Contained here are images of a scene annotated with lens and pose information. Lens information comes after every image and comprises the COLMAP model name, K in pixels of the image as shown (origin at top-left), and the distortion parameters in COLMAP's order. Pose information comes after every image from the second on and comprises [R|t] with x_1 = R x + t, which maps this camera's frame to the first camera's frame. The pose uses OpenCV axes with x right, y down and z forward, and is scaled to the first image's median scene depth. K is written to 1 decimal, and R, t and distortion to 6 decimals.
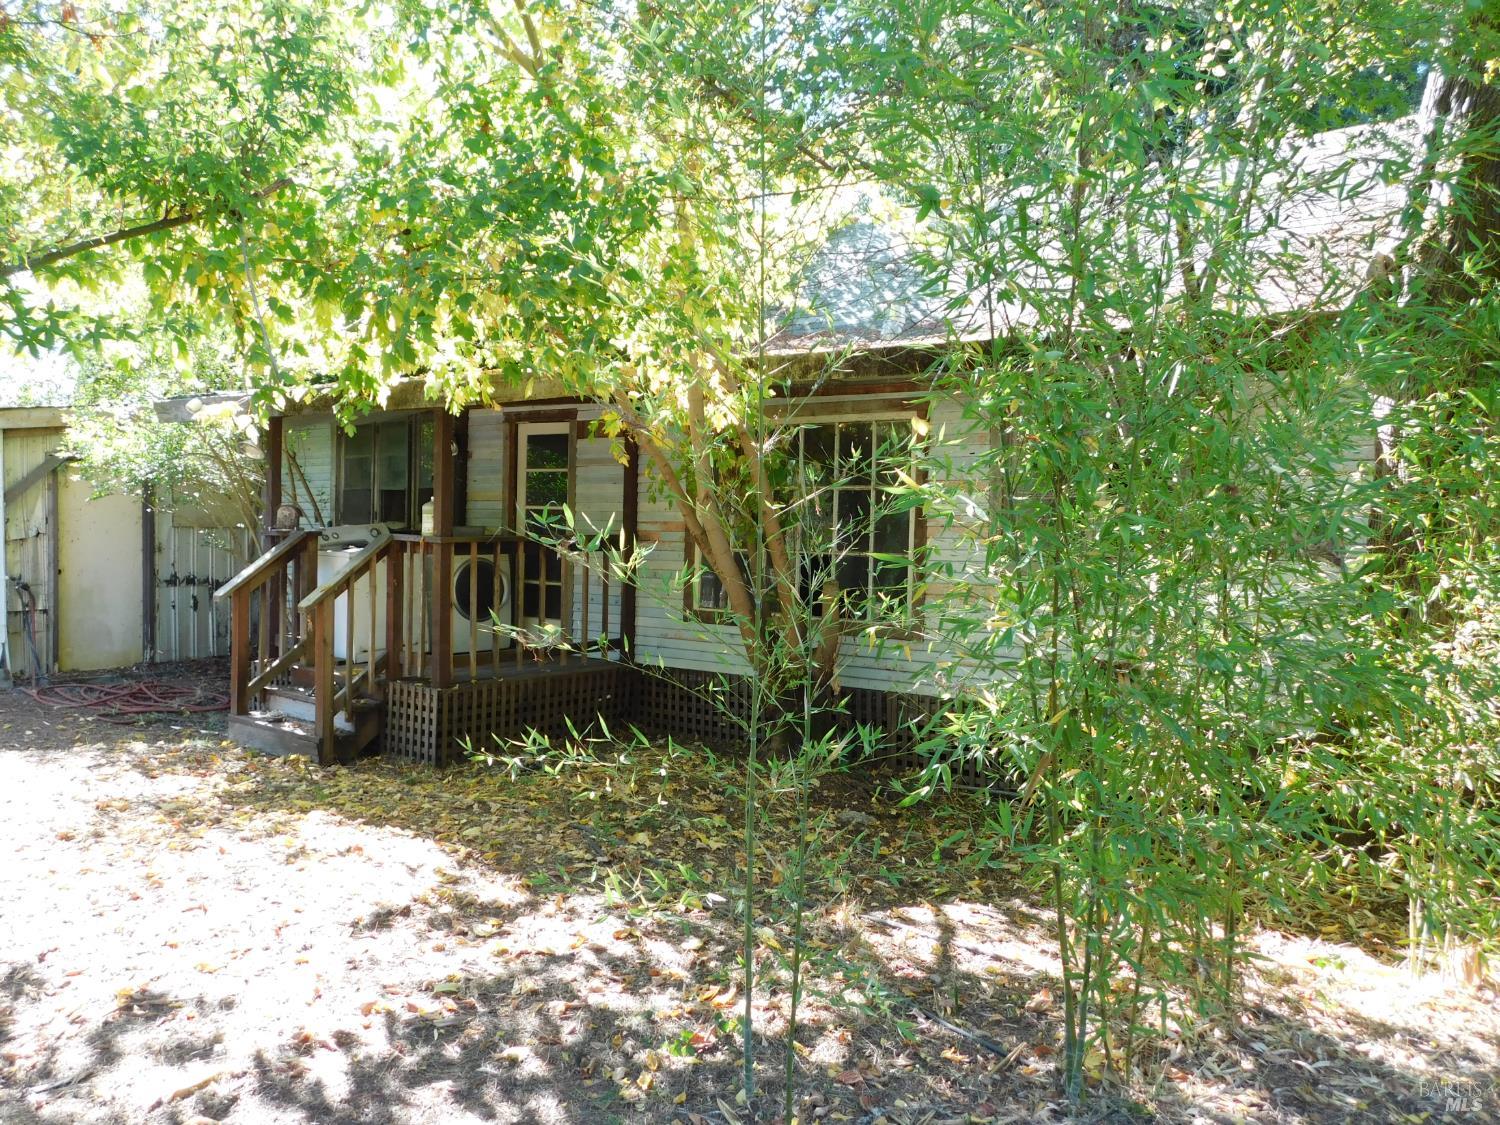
lens RADIAL K [[1225.2, 0, 747.2], [0, 1225.2, 566.3], [0, 0, 1]] dist [0.011110, 0.009393]
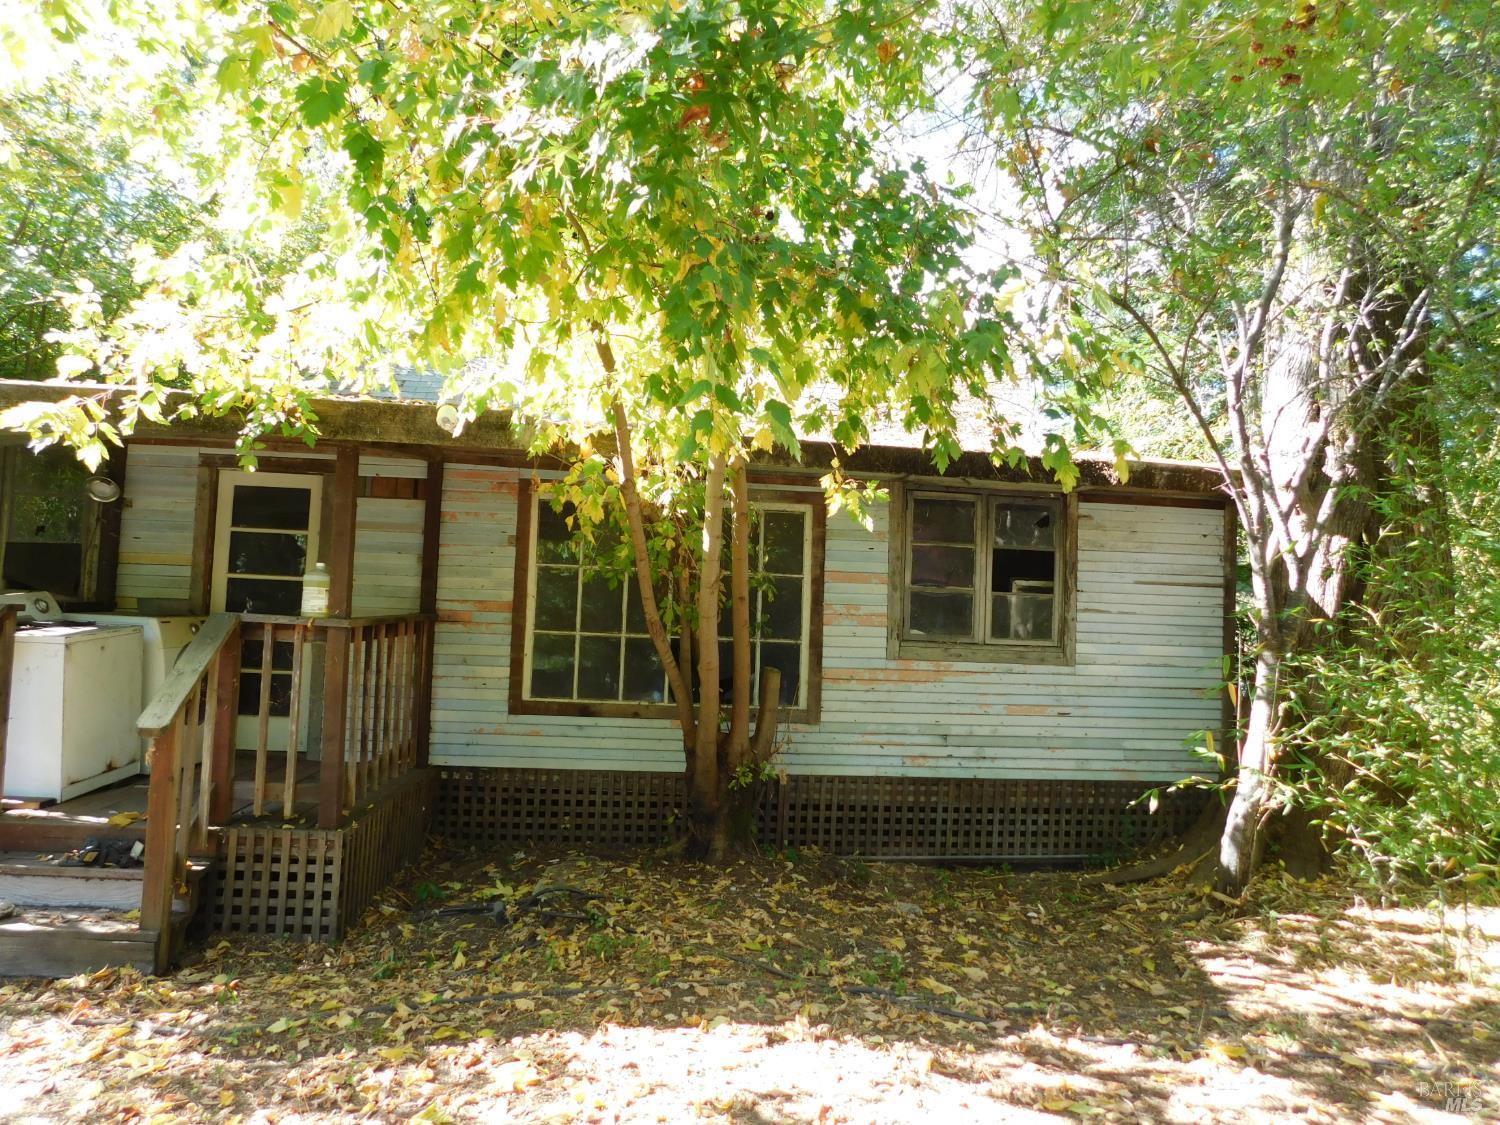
lens RADIAL K [[991.1, 0, 749.2], [0, 991.1, 560.7], [0, 0, 1]] dist [-0.027927, 0.011530]
pose [[0.727752, 0.048586, 0.684118, -0.477681], [-0.000927, 0.997556, -0.069861, -0.017749], [-0.685840, 0.050207, 0.726018, 0.403136]]
